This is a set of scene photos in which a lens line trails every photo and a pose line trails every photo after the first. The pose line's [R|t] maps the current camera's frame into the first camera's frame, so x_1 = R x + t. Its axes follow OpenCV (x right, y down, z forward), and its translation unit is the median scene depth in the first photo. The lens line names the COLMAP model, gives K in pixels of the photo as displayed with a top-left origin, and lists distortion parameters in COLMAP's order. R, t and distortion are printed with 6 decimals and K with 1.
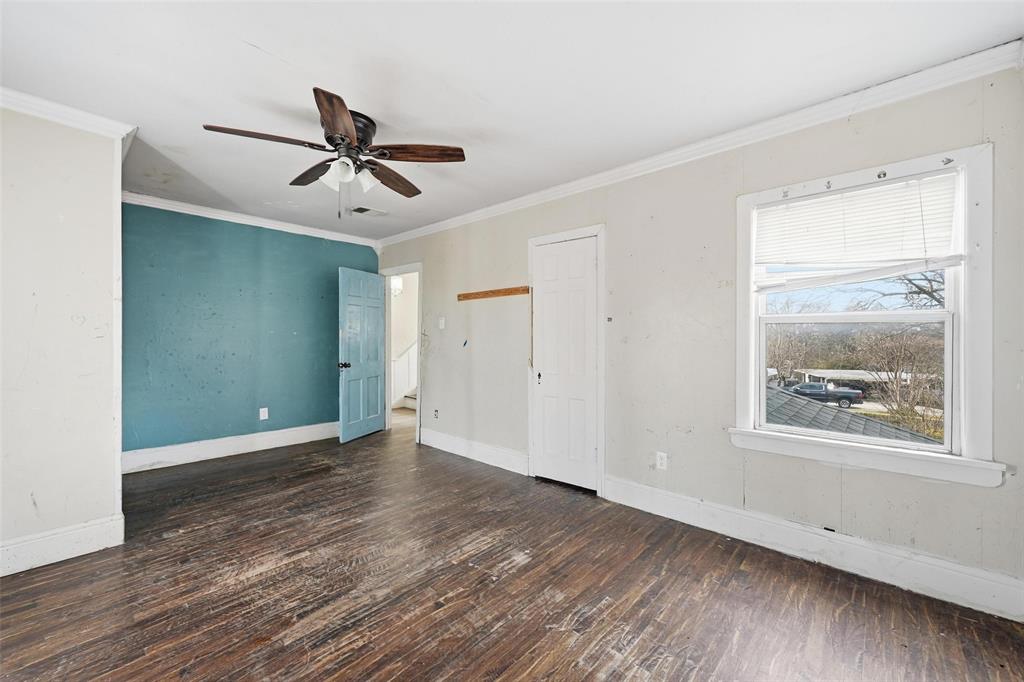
lens RADIAL K [[408.2, 0, 511.8], [0, 408.2, 337.4], [0, 0, 1]] dist [-0.000118, -0.000718]
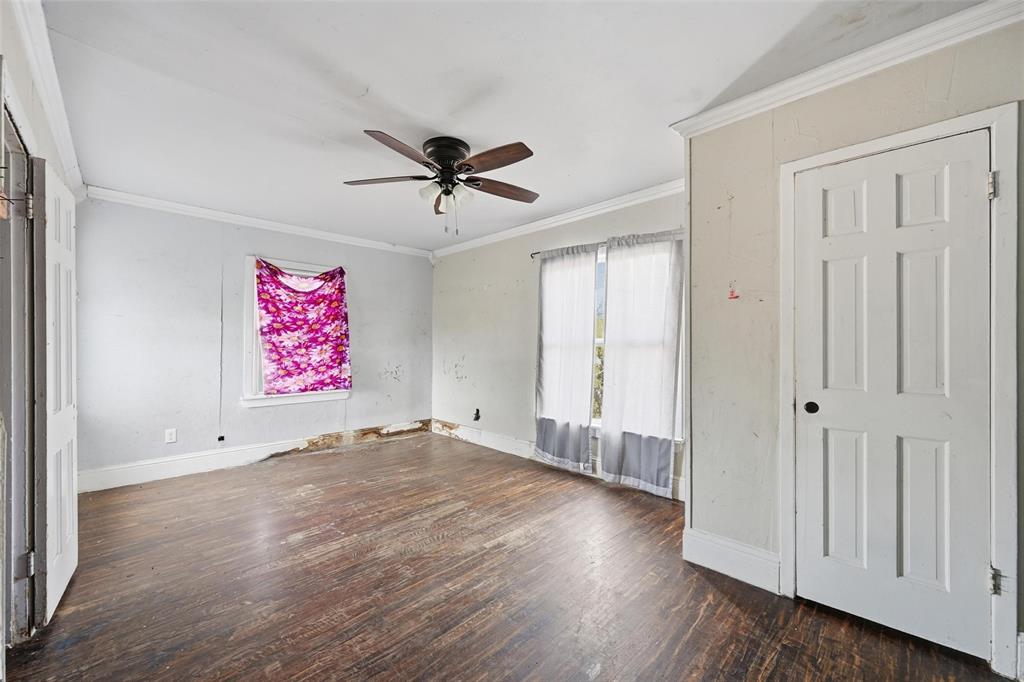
lens RADIAL K [[408.2, 0, 512.3], [0, 408.2, 340.3], [0, 0, 1]] dist [-0.000118, -0.000718]
pose [[-0.998781, -0.004226, 0.049178, -0.708712], [-0.004024, 0.999983, 0.004208, -0.014547], [-0.049195, 0.004005, -0.998781, 2.356914]]
